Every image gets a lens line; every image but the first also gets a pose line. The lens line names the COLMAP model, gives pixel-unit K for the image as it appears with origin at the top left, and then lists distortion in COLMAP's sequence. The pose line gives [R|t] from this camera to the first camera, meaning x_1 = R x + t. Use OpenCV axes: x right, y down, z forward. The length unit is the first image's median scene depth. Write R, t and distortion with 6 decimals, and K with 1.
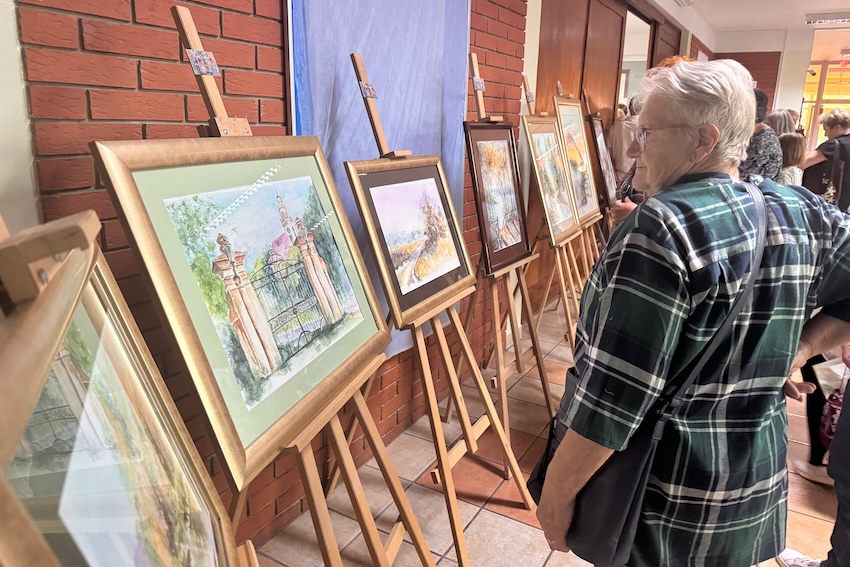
lens RADIAL K [[581.3, 0, 428.1], [0, 581.3, 265.9], [0, 0, 1]] dist [0.031643, -0.089593]
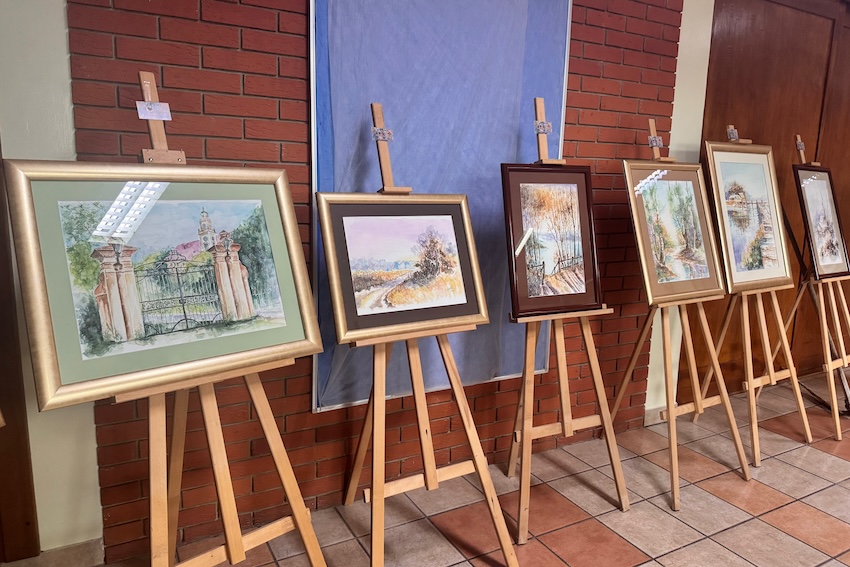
lens RADIAL K [[581.3, 0, 428.1], [0, 581.3, 265.9], [0, 0, 1]] dist [0.031643, -0.089593]
pose [[0.875527, 0.071106, -0.477908, 0.784484], [-0.120191, 0.990072, -0.072882, 0.029451], [0.467981, 0.121250, 0.875381, 0.141124]]
